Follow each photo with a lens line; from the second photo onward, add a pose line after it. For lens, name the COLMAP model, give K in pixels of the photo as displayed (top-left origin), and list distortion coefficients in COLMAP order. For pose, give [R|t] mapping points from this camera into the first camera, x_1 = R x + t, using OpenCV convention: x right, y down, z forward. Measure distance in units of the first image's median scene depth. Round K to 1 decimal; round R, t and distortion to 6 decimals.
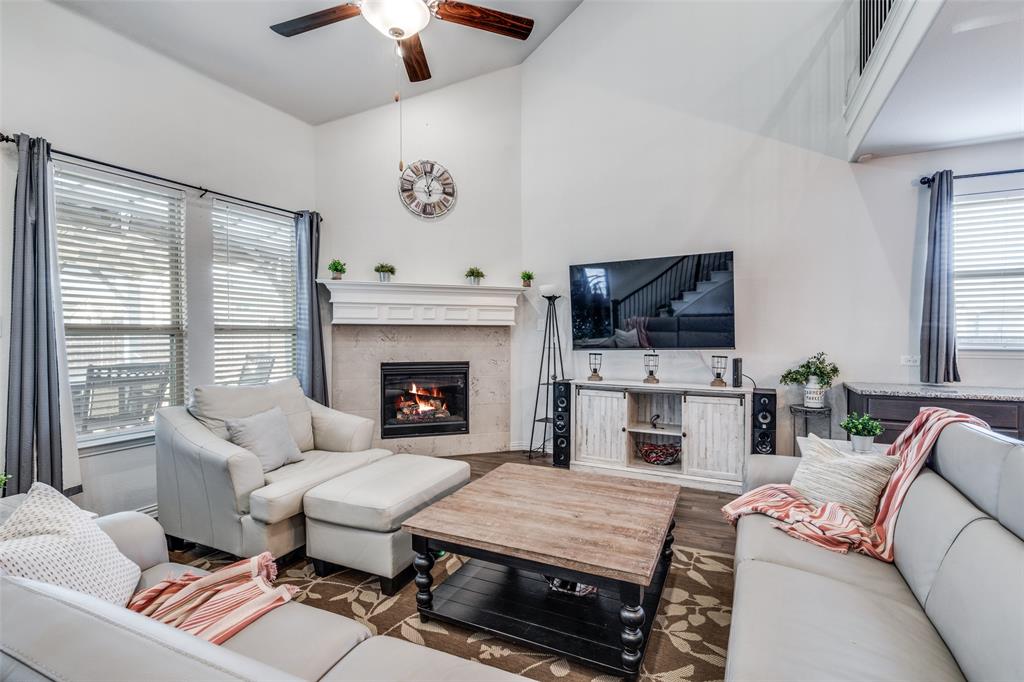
lens RADIAL K [[476.5, 0, 512.0], [0, 476.5, 341.0], [0, 0, 1]] dist [-0.001709, 0.000037]
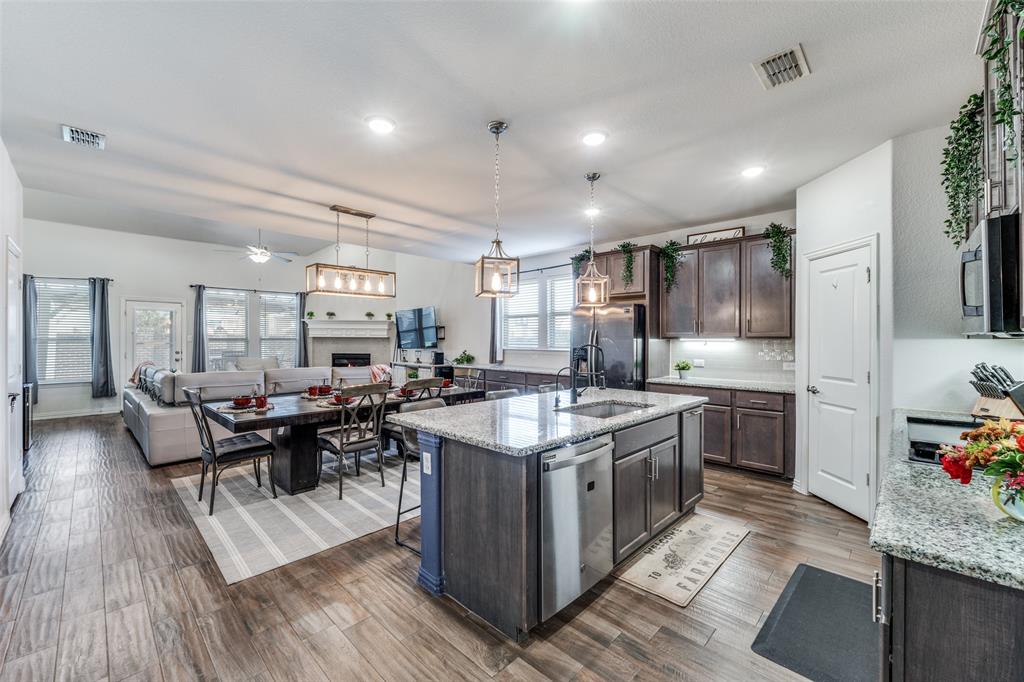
lens RADIAL K [[411.3, 0, 512.0], [0, 411.3, 341.0], [0, 0, 1]] dist [-0.002768, -0.000298]
pose [[0.953145, 0.004588, -0.302480, 1.236845], [-0.008158, 0.999911, -0.010539, -0.001405], [0.302405, 0.012512, 0.953098, -0.693923]]
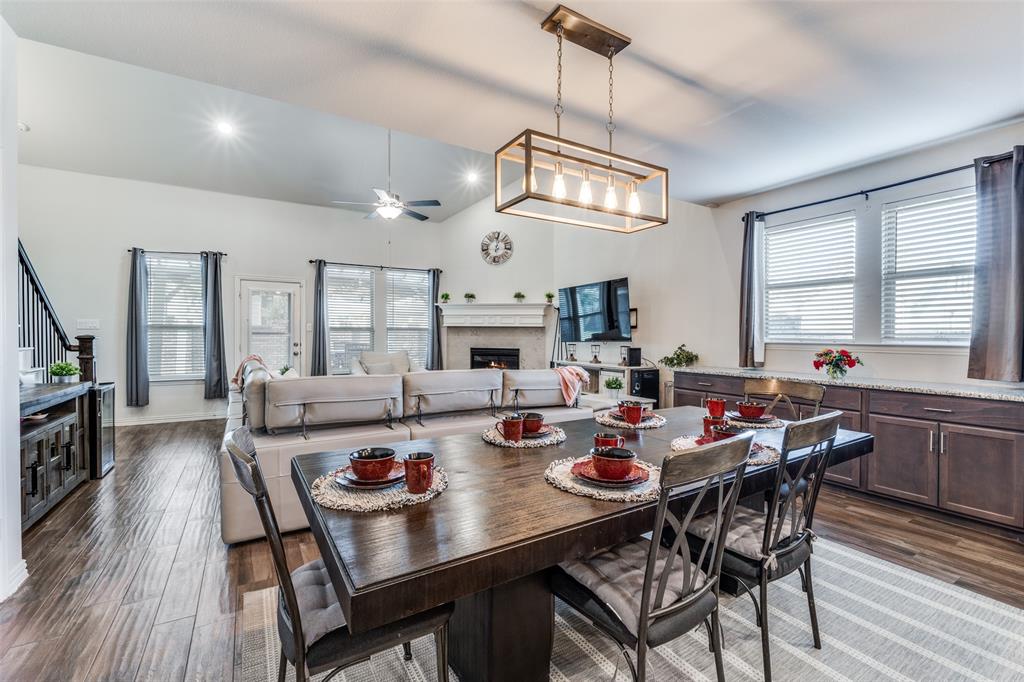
lens RADIAL K [[439.7, 0, 512.0], [0, 439.7, 341.0], [0, 0, 1]] dist [0.000680, -0.000012]
pose [[0.843316, 0.012238, -0.537279, 0.781233], [-0.013518, 0.999907, 0.001558, 0.015994], [0.537249, 0.005949, 0.843403, -0.329690]]
